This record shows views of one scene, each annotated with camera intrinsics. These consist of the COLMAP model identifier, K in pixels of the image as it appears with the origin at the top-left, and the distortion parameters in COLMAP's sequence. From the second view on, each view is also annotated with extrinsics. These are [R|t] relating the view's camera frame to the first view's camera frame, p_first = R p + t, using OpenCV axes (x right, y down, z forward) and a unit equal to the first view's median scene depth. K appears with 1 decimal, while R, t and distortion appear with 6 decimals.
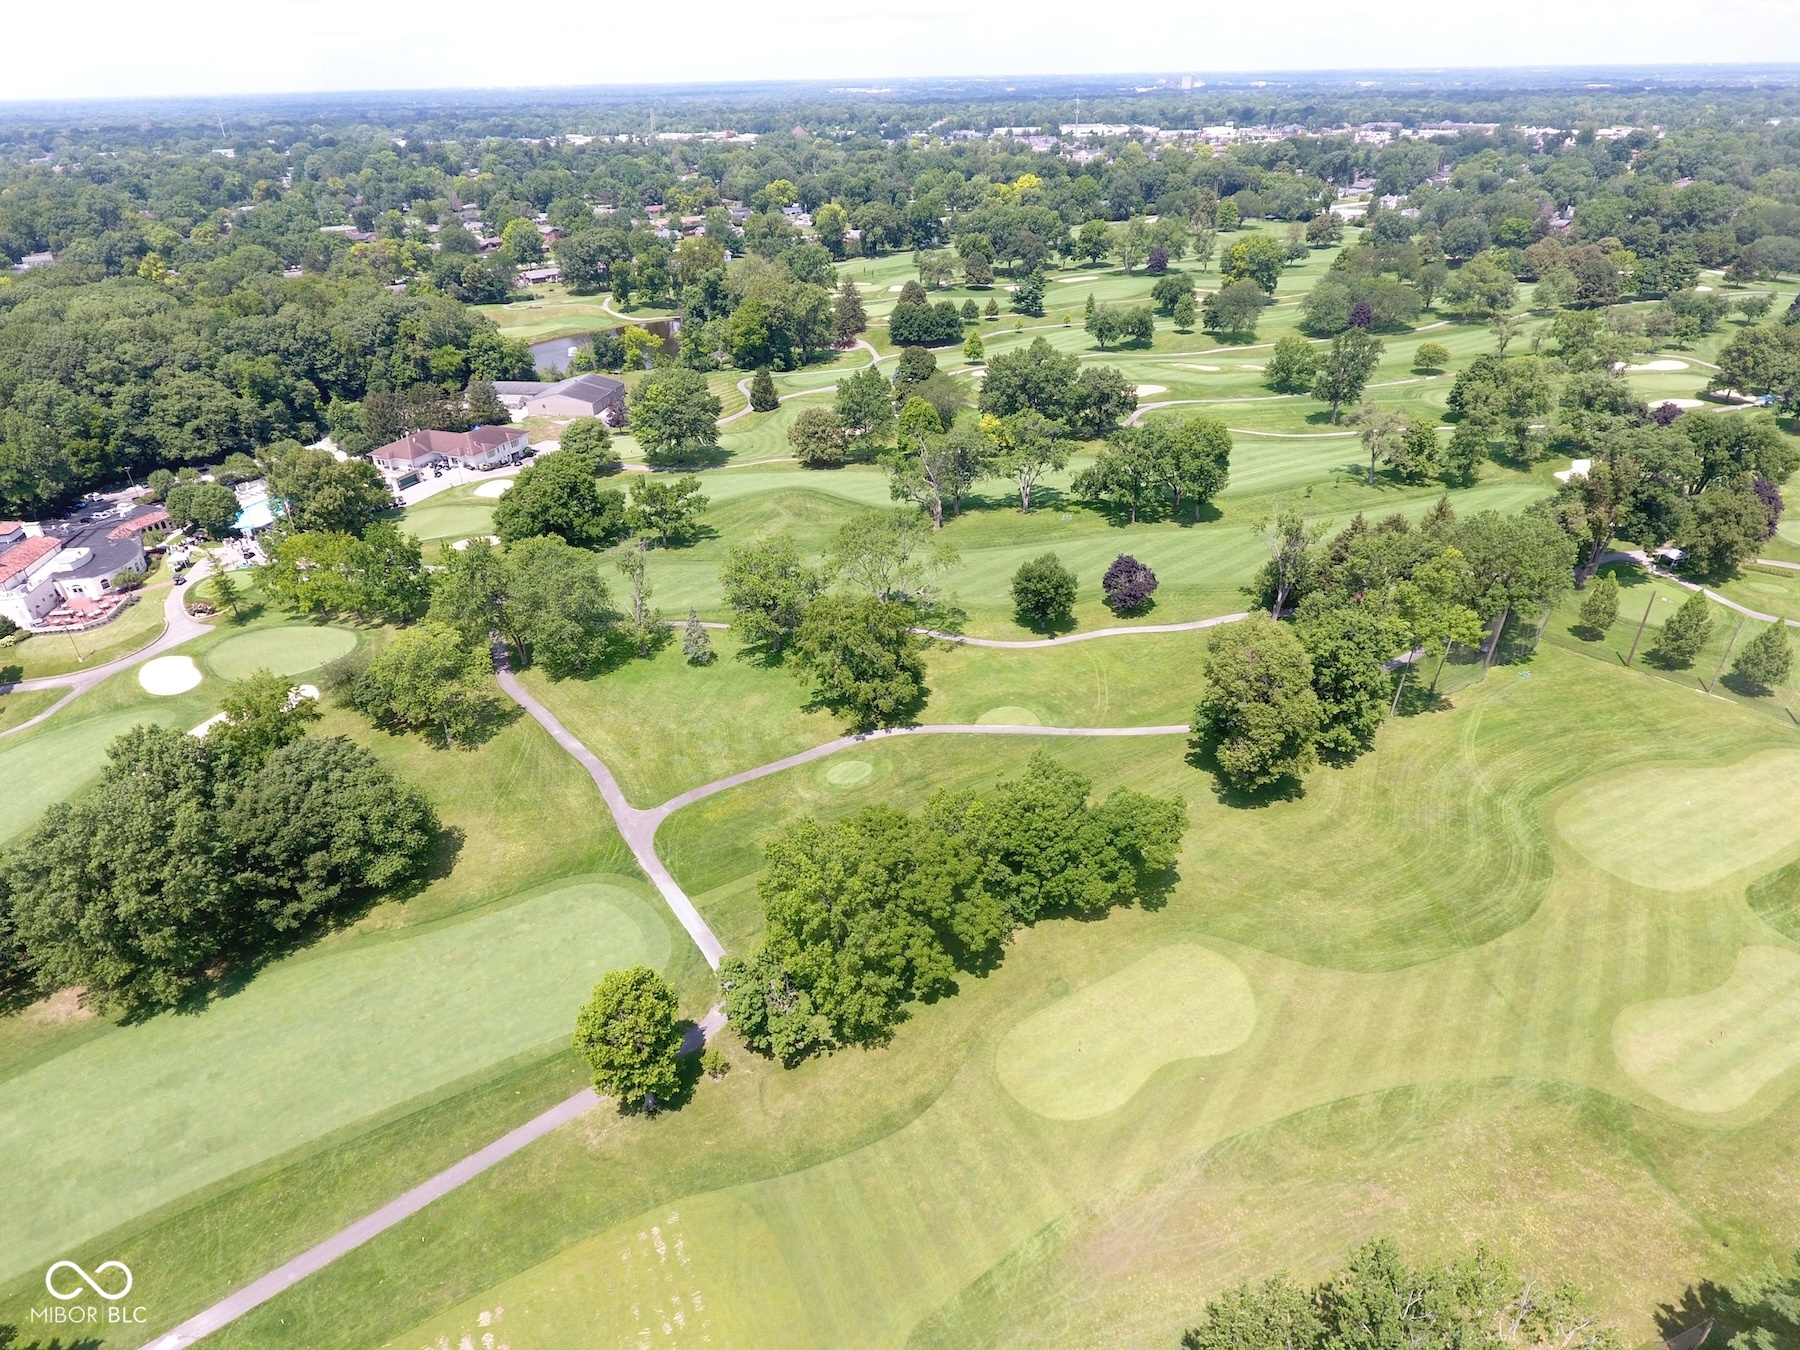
lens RADIAL K [[1054.0, 0, 908.7], [0, 1054.0, 667.4], [0, 0, 1]] dist [-0.005451, 0.000538]
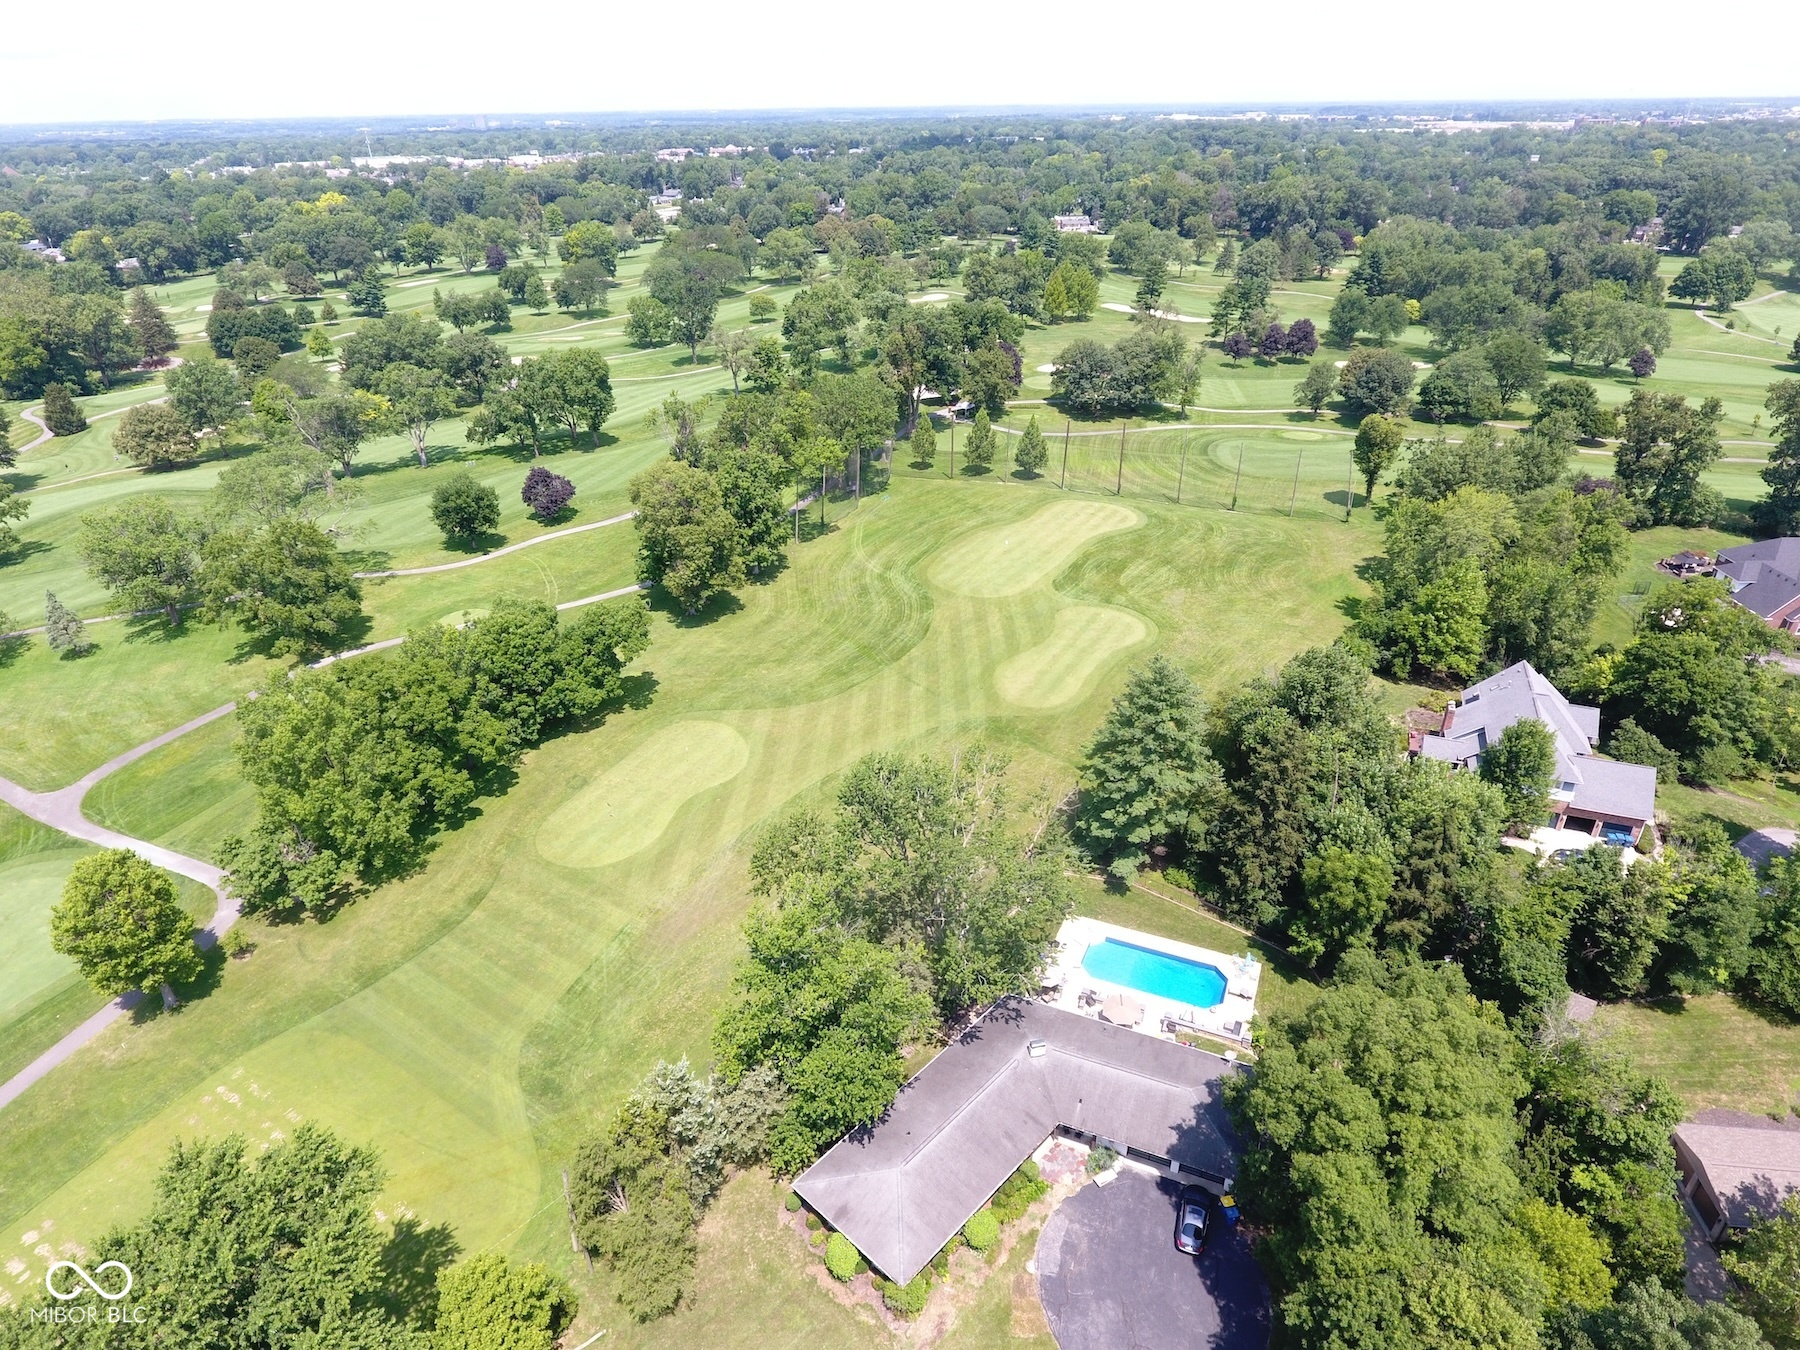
lens RADIAL K [[1054.0, 0, 902.4], [0, 1054.0, 673.1], [0, 0, 1]] dist [-0.005451, 0.000538]
pose [[0.842201, -0.249506, 0.477958, -0.041953], [0.263876, 0.963802, 0.038157, 0.153325], [-0.470177, 0.093986, 0.877553, -0.077722]]
